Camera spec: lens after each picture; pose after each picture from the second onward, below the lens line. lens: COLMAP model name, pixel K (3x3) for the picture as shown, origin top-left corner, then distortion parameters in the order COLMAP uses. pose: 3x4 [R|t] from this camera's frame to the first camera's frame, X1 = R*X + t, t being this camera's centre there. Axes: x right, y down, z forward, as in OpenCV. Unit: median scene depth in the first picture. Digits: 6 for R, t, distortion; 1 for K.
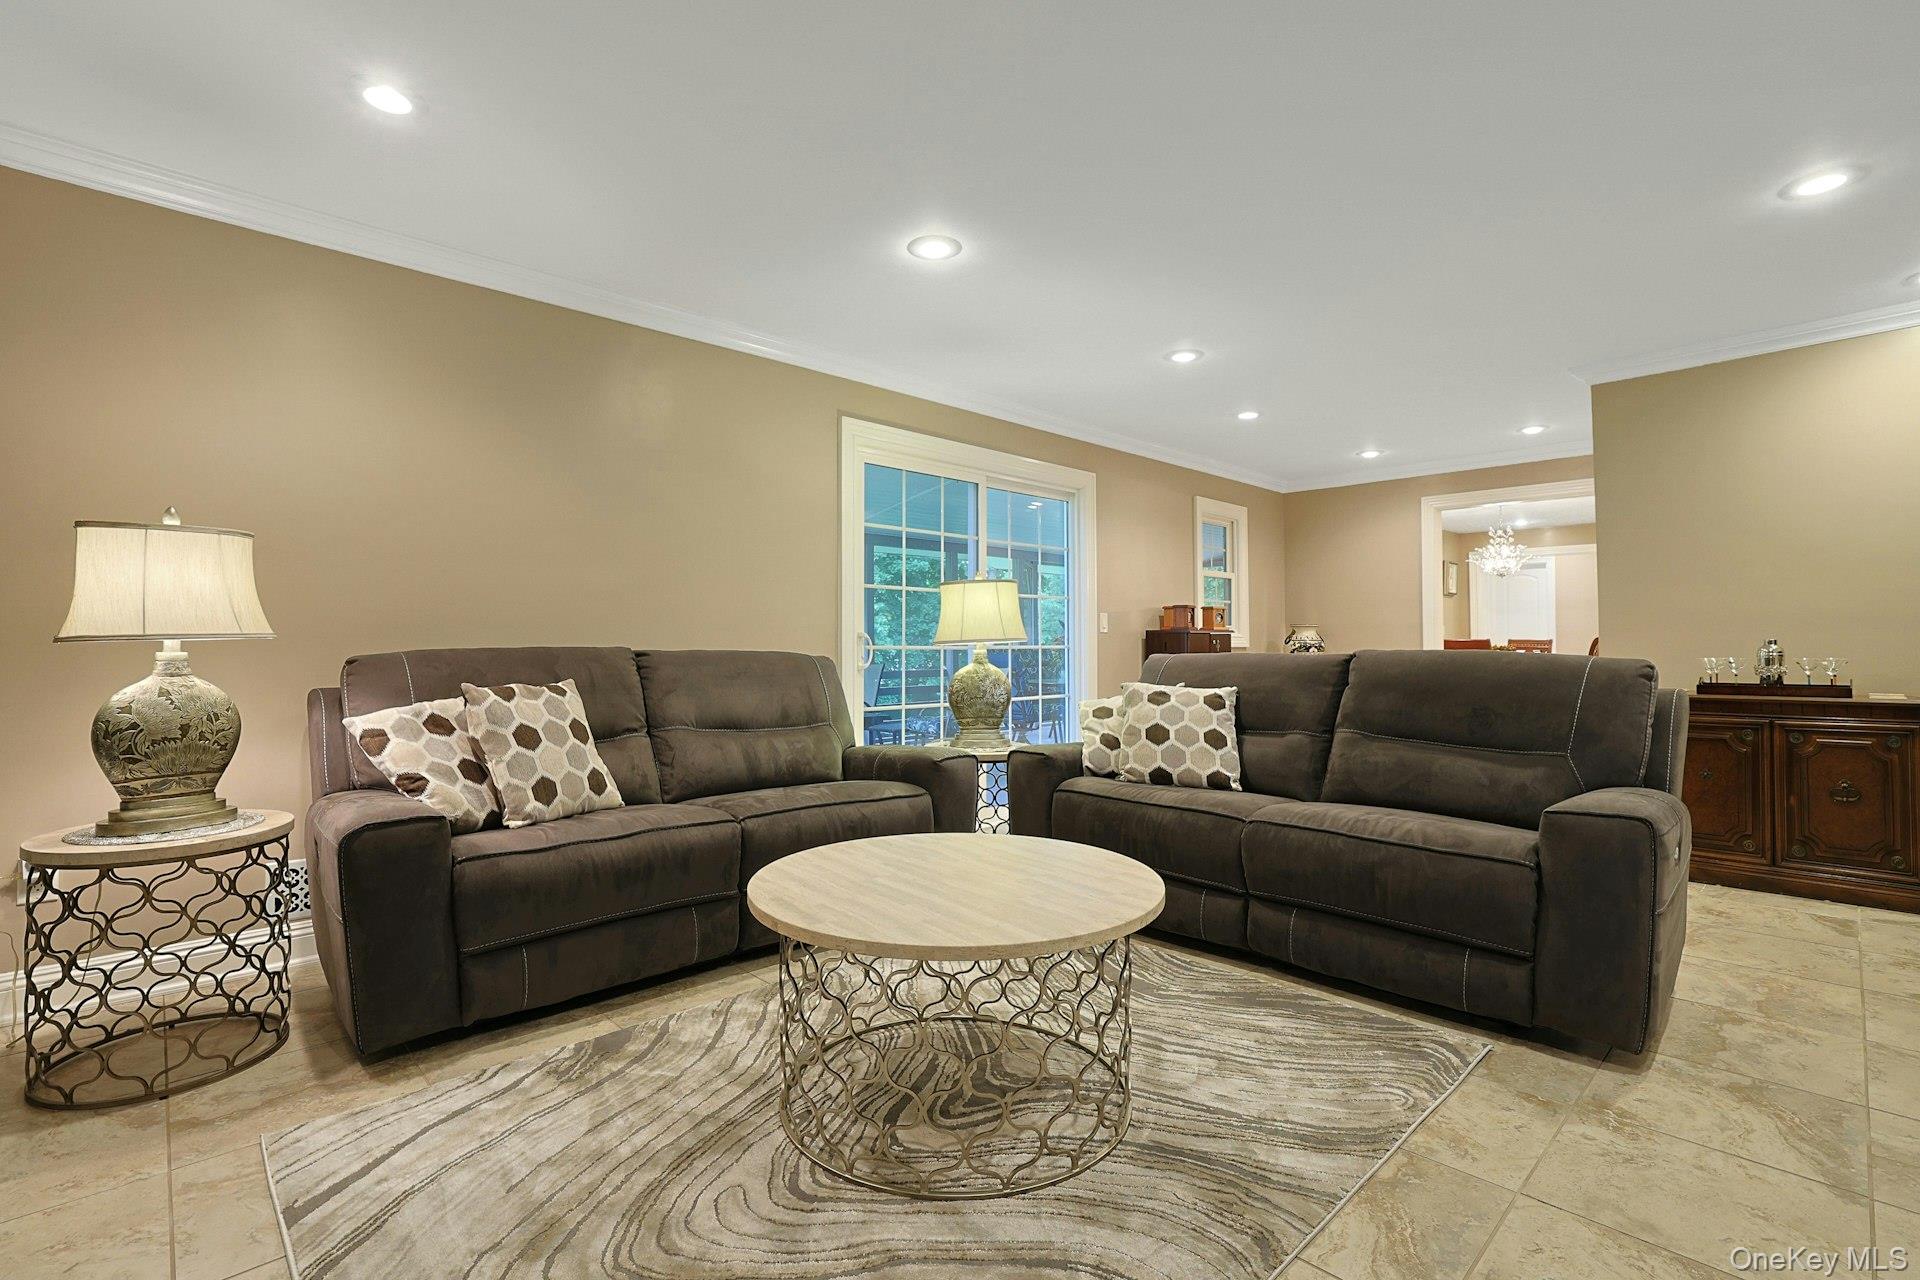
lens RADIAL K [[880.5, 0, 946.9], [0, 880.5, 647.7], [0, 0, 1]] dist [-0.033197, 0.005525]
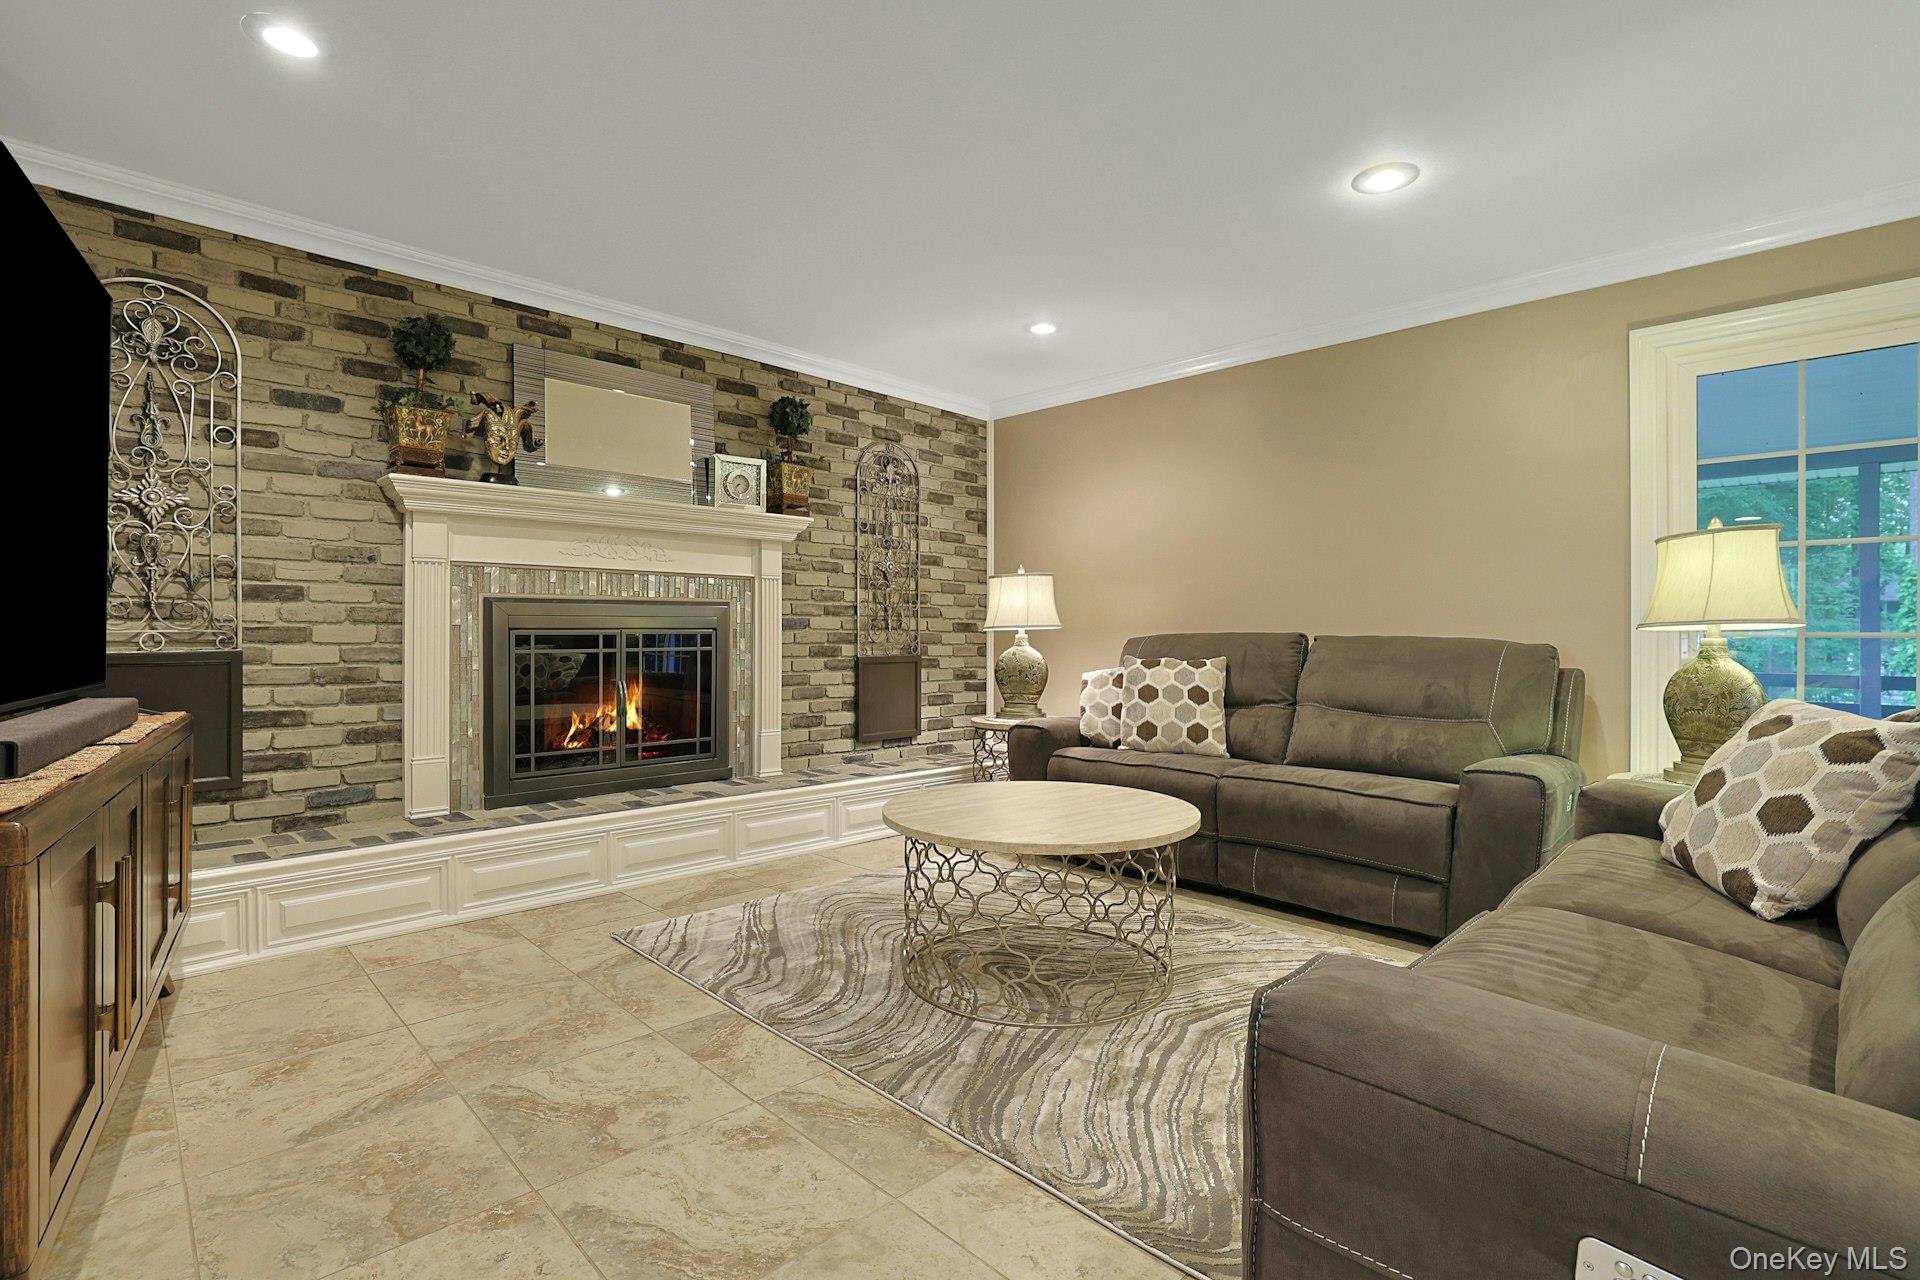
lens RADIAL K [[880.5, 0, 959.7], [0, 880.5, 639.6], [0, 0, 1]] dist [-0.033197, 0.005525]
pose [[0.027014, 0.004235, -0.999626, 1.181880], [-0.001770, 0.999990, 0.004188, 0.007075], [0.999633, 0.001657, 0.027022, 0.760735]]
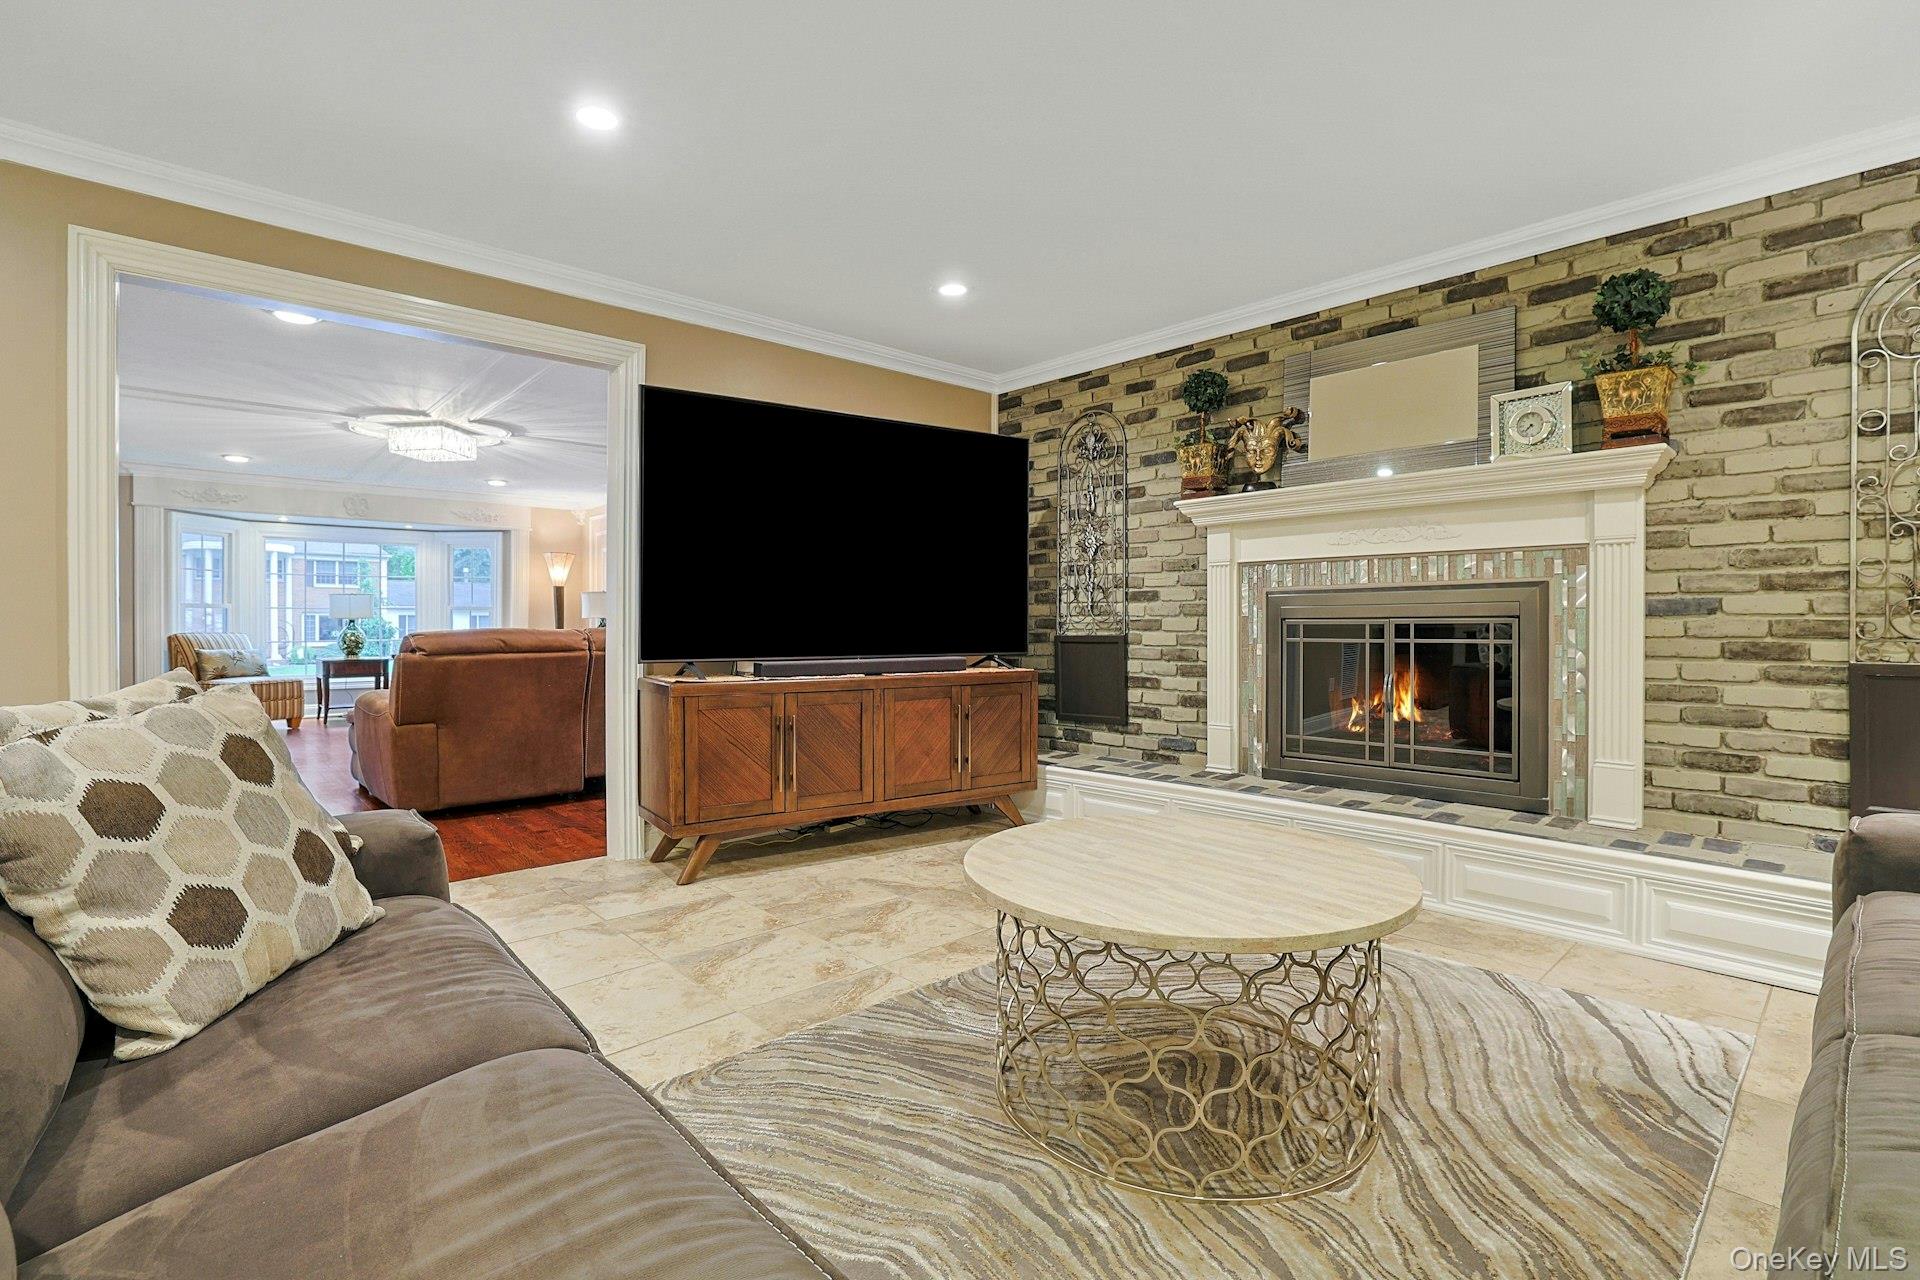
lens RADIAL K [[880.5, 0, 925.1], [0, 880.5, 620.5], [0, 0, 1]] dist [-0.033197, 0.005525]
pose [[-0.999777, -0.000665, 0.021112, 0.244802], [-0.000764, 0.999989, -0.004680, 0.007450], [-0.021109, -0.004695, -0.999766, 1.752386]]
